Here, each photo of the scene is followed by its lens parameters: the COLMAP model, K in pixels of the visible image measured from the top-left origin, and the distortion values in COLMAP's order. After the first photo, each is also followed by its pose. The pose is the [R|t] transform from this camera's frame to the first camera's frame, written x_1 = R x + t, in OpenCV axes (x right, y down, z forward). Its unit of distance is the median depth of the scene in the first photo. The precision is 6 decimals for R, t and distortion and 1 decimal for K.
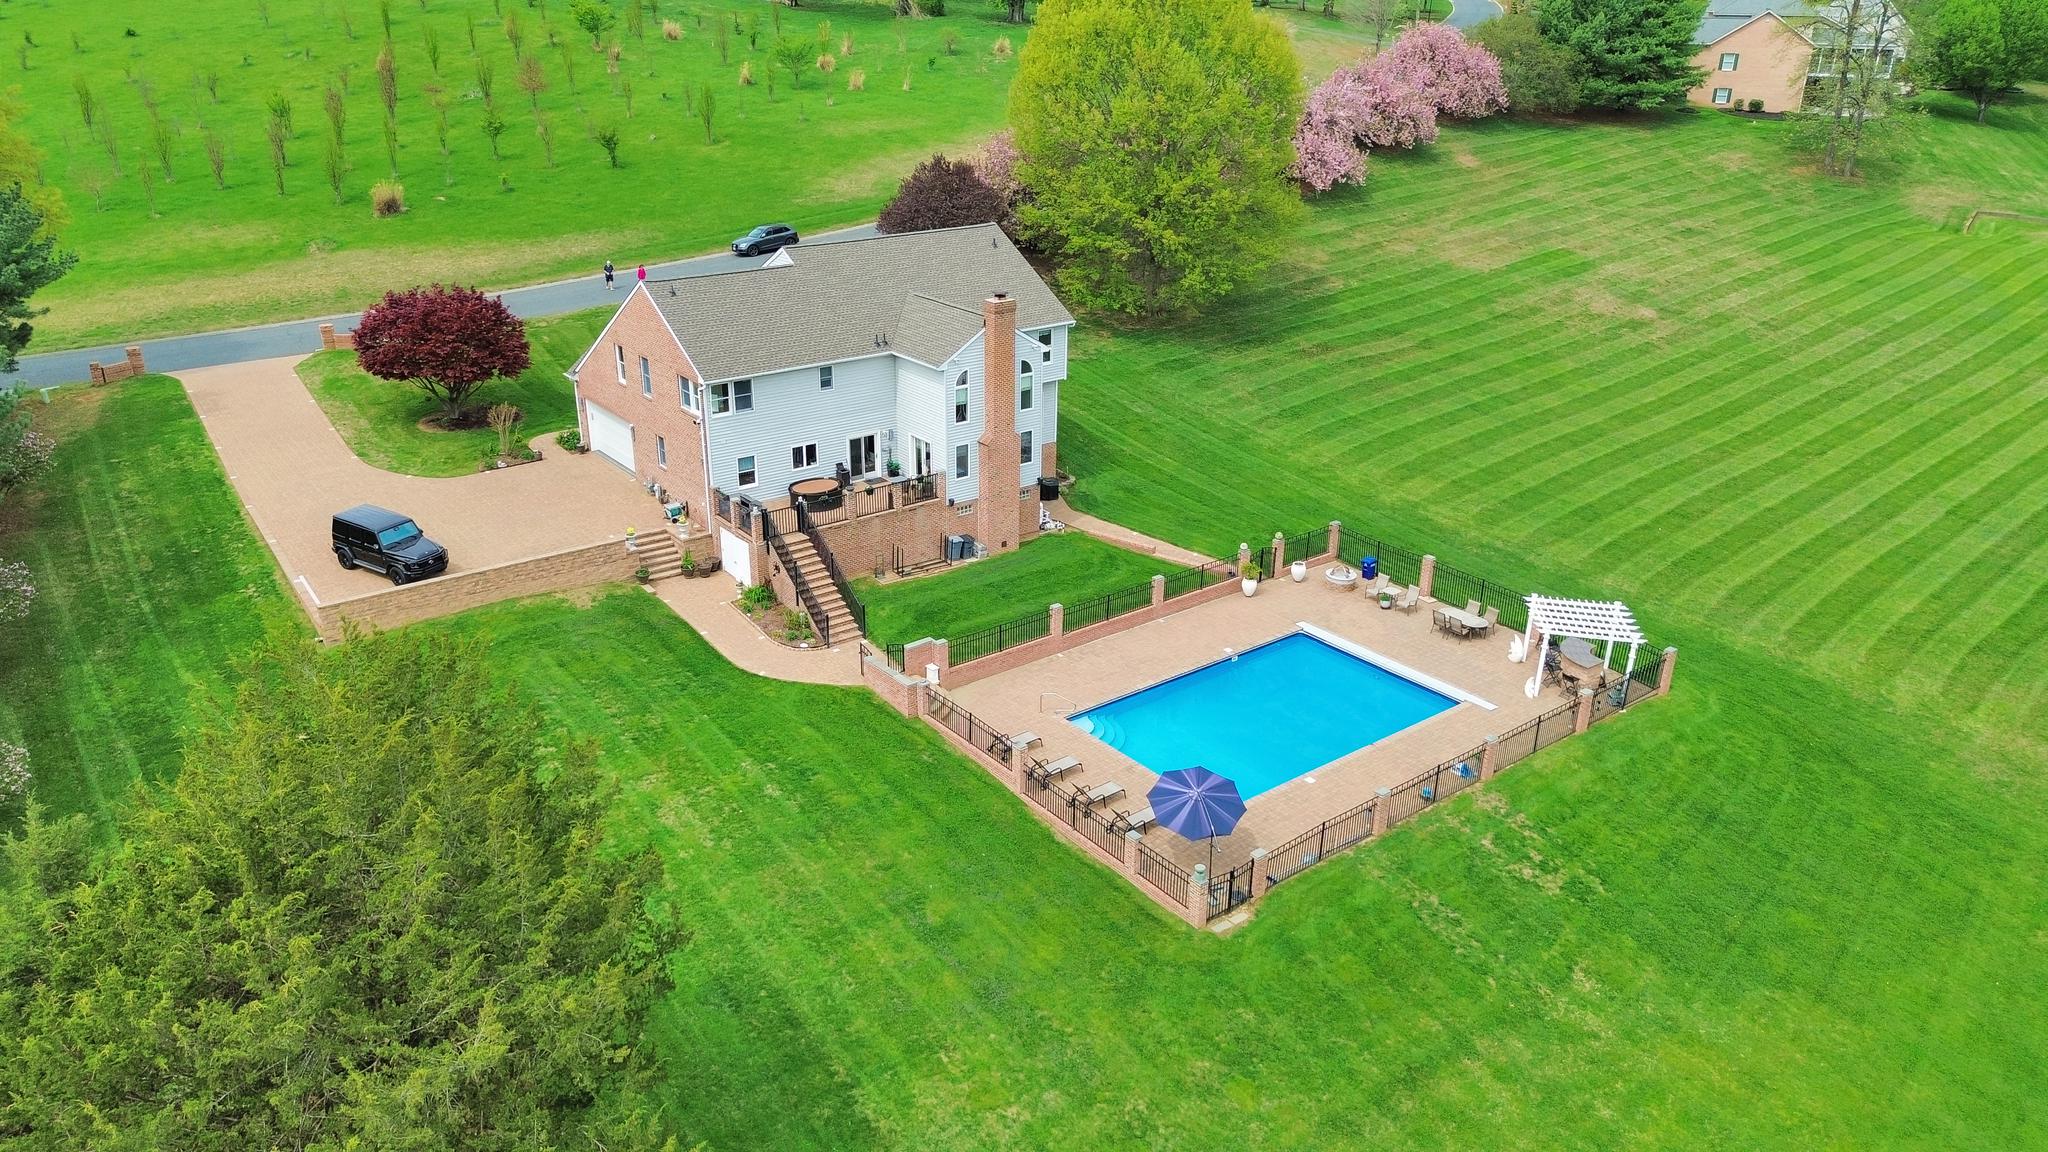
lens RADIAL K [[1455.3, 0, 1019.7], [0, 1455.3, 575.7], [0, 0, 1]] dist [0.051518, -0.044708]
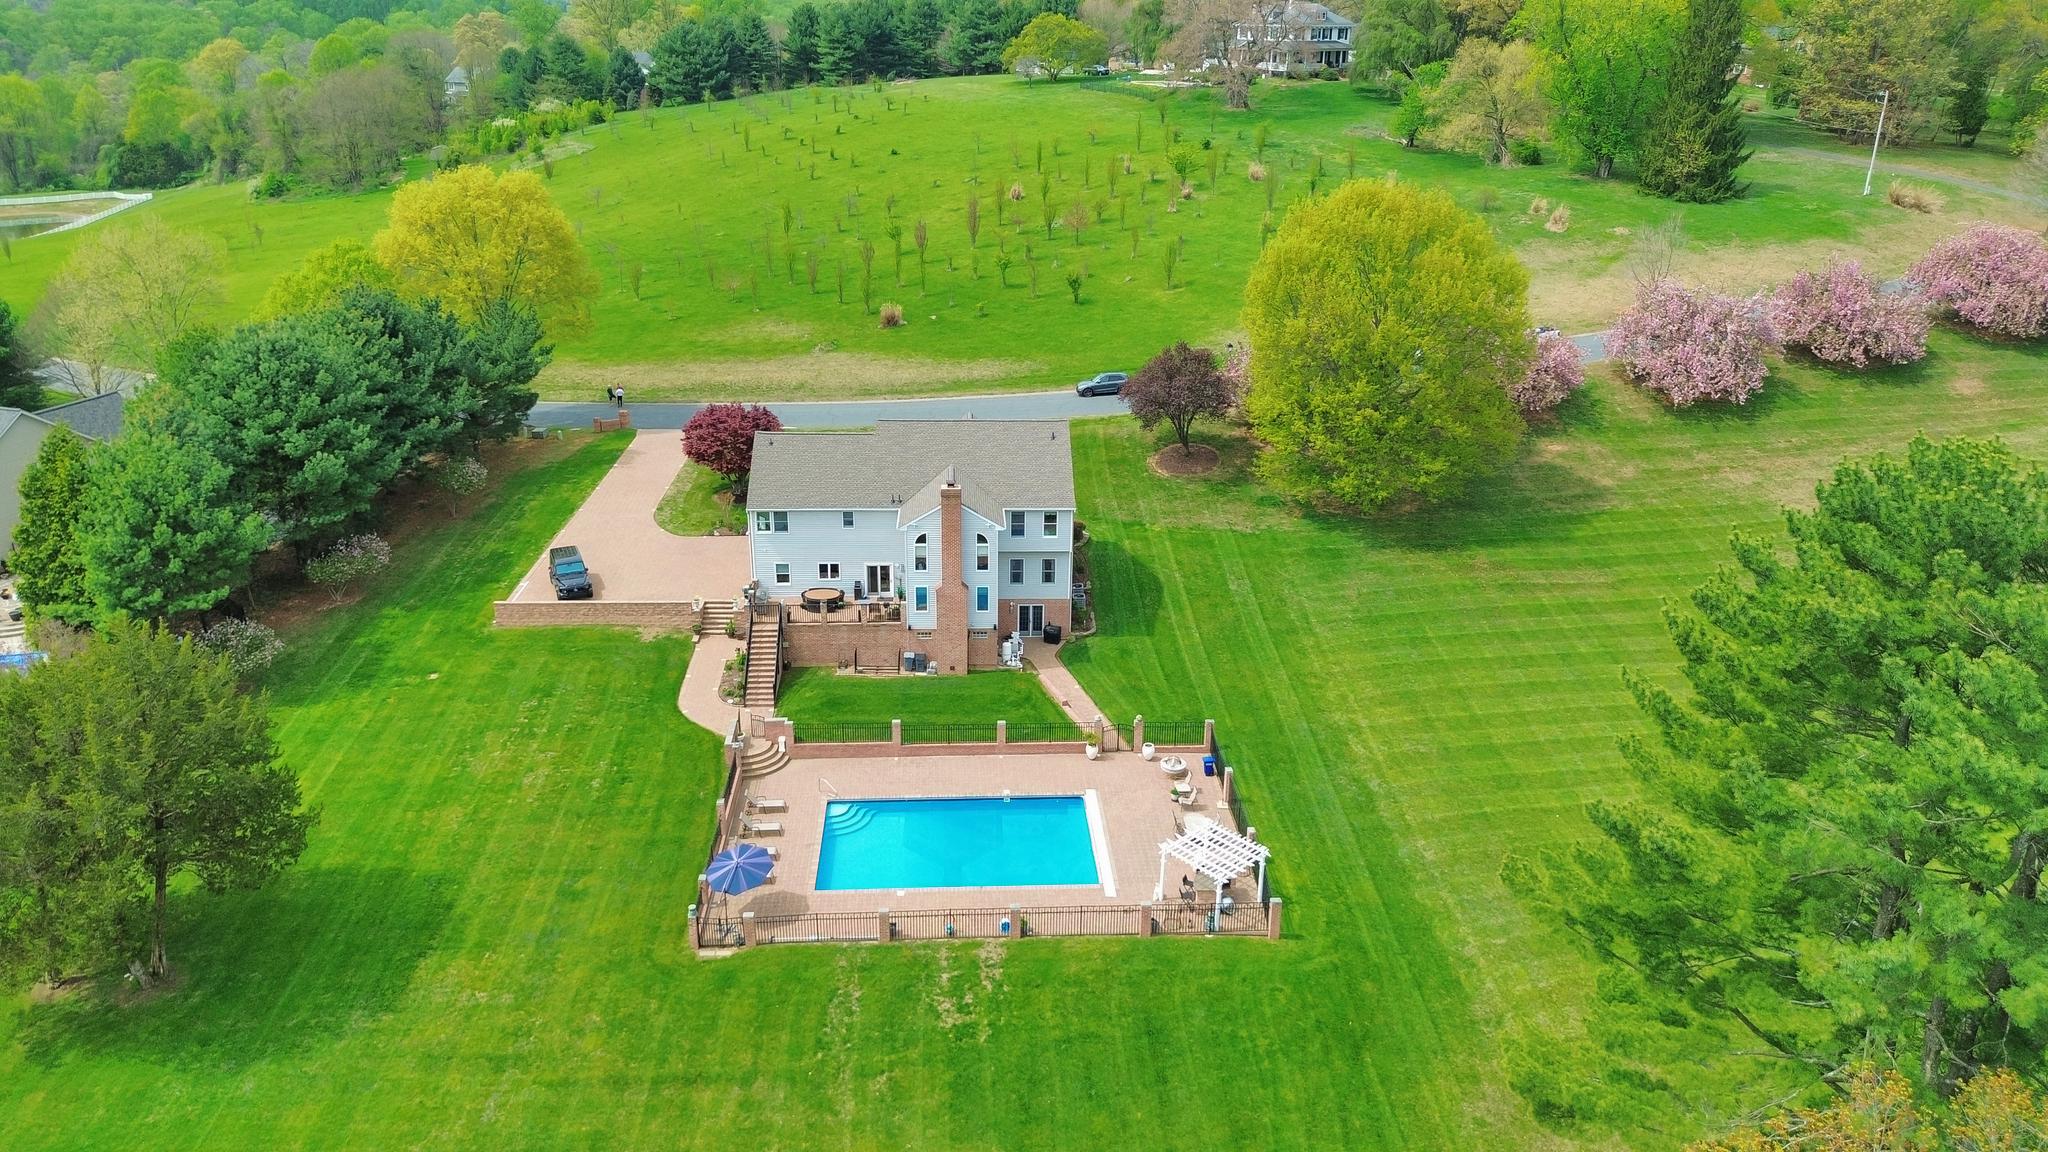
lens RADIAL K [[1462.2, 0, 1018.7], [0, 1462.2, 549.8], [0, 0, 1]] dist [0.084696, -0.114151]
pose [[0.817735, 0.199074, -0.540073, 0.769246], [-0.225501, 0.974084, 0.017619, -0.171988], [0.529584, 0.107380, 0.841433, -0.080443]]
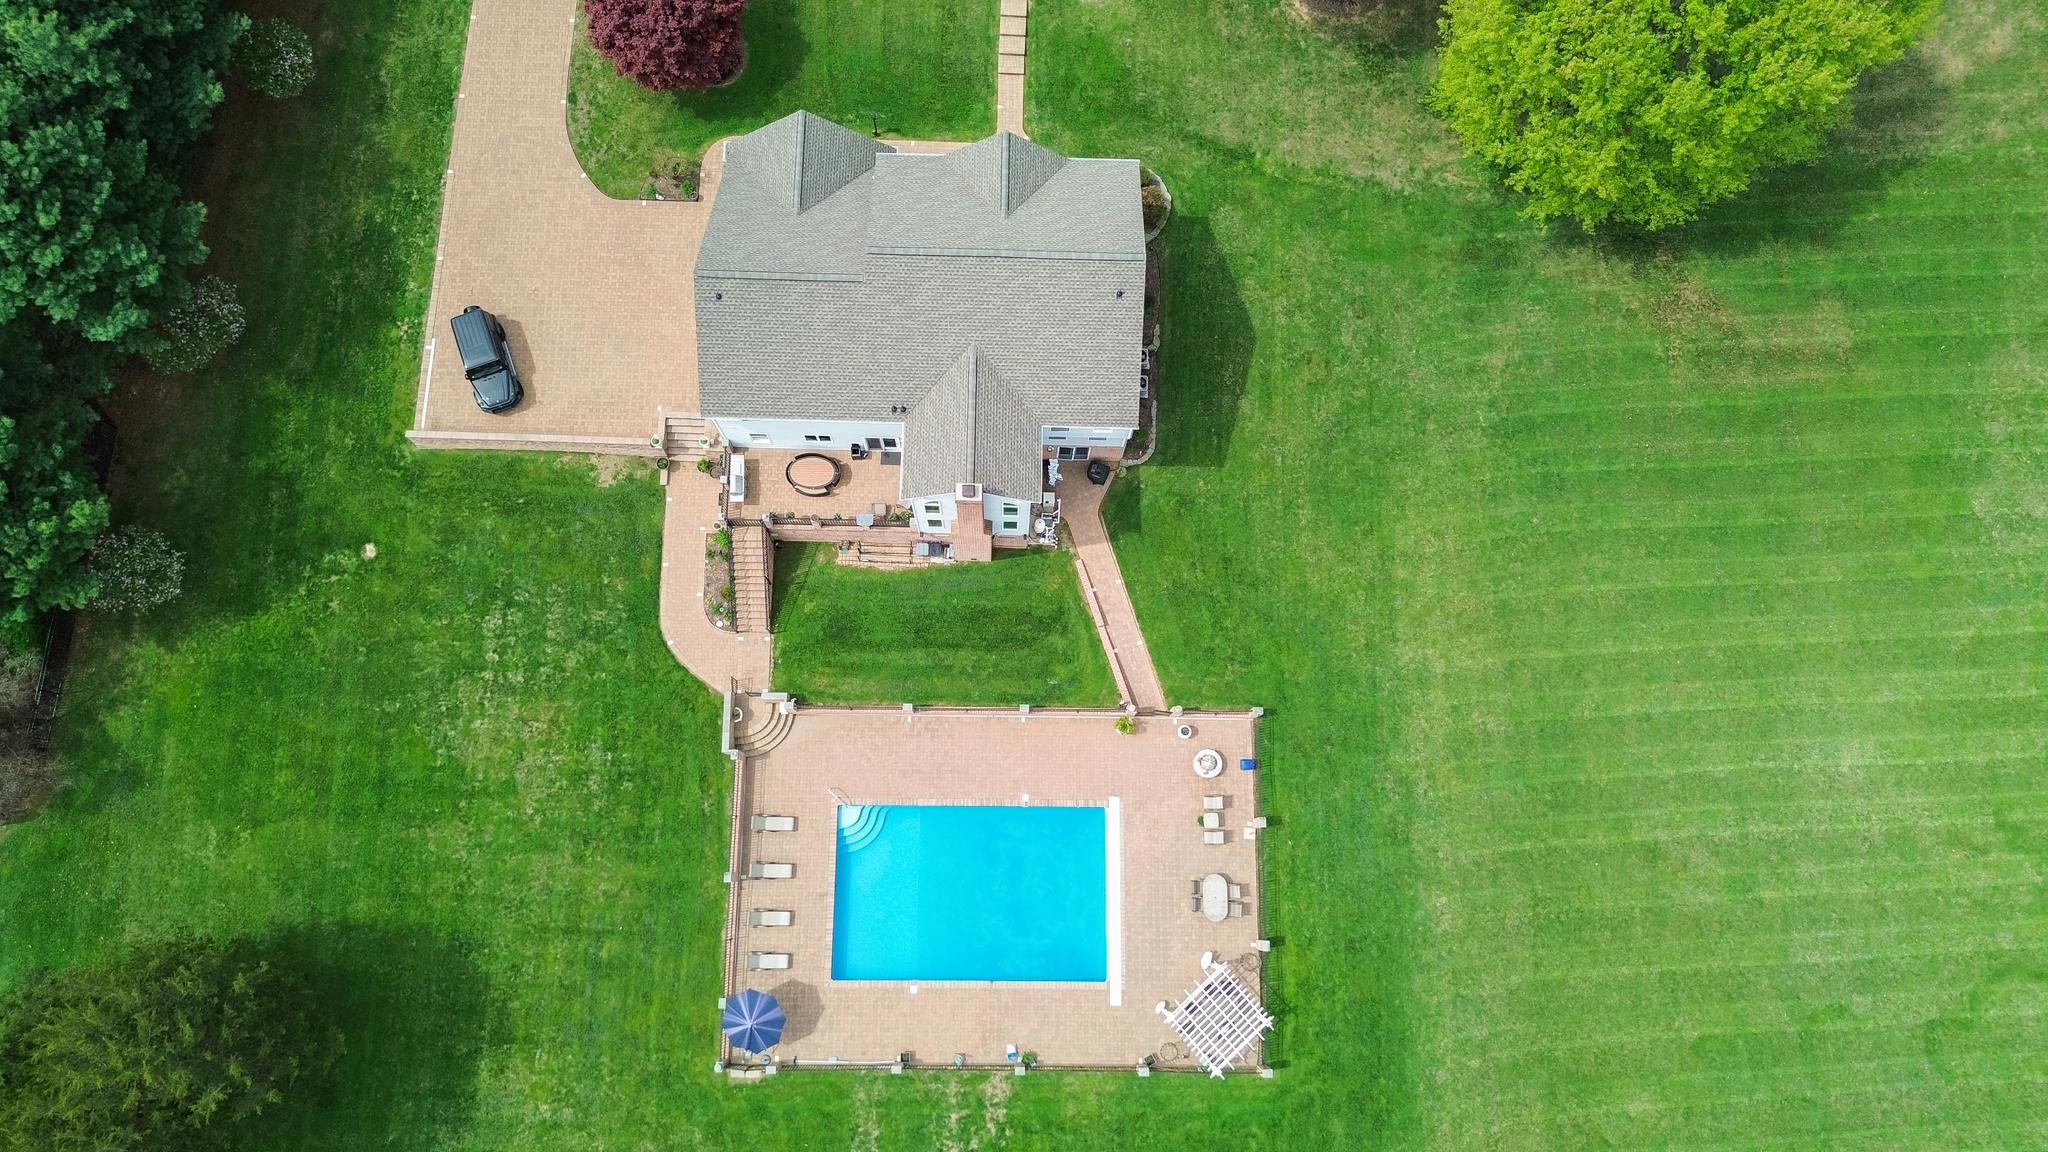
lens RADIAL K [[1453.3, 0, 1017.2], [0, 1453.3, 573.8], [0, 0, 1]] dist [0.071818, -0.083928]
pose [[0.781373, 0.609572, -0.133706, 0.179760], [-0.245384, 0.497097, 0.832274, -0.998740], [0.573796, -0.617508, 0.537998, 0.452634]]
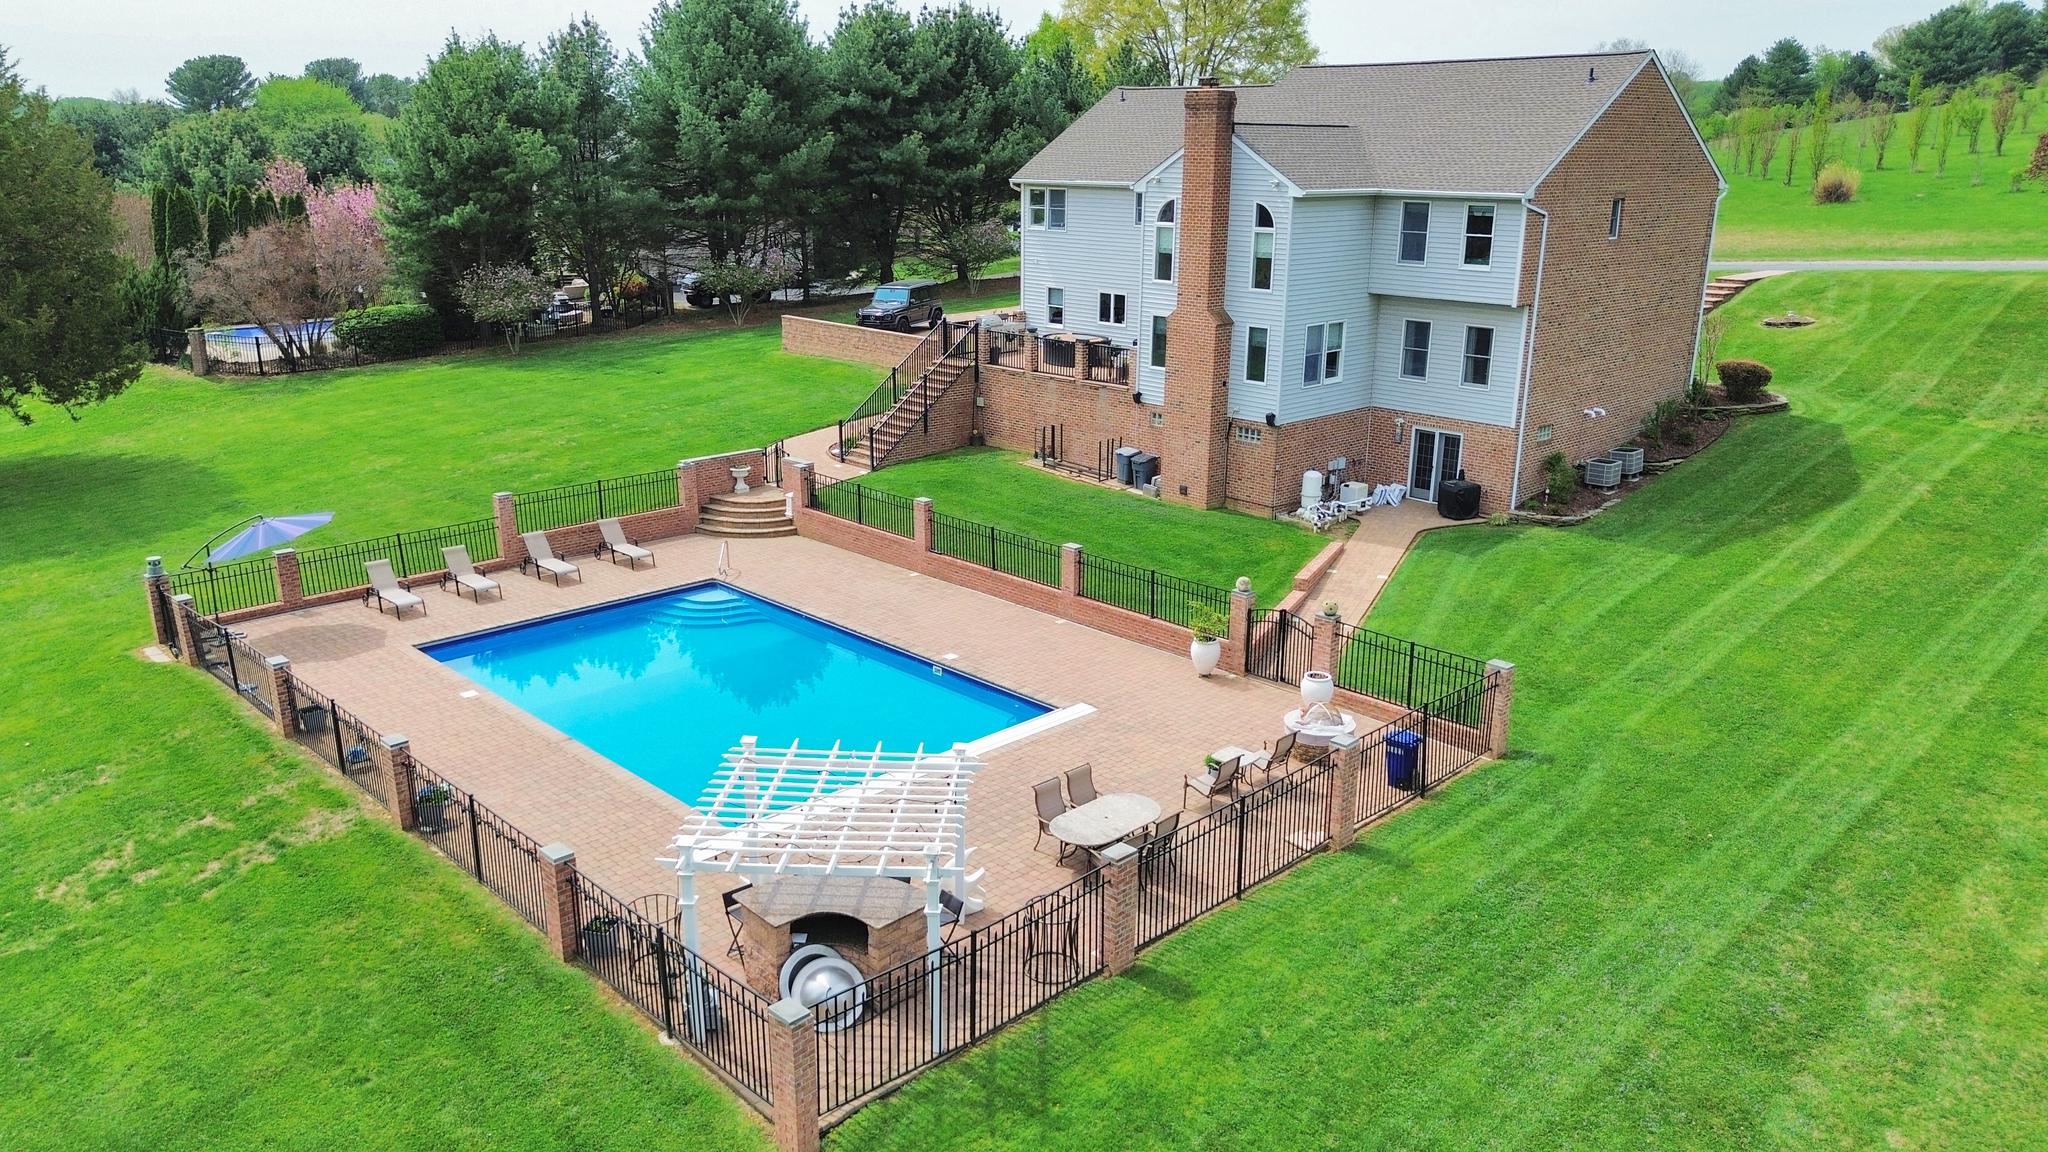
lens RADIAL K [[1456.5, 0, 1018.3], [0, 1456.5, 579.3], [0, 0, 1]] dist [0.046015, -0.035925]
pose [[0.105723, 0.276178, -0.955274, 0.652645], [-0.390867, 0.894875, 0.215457, -0.103590], [0.914355, 0.350607, 0.202558, 0.870866]]
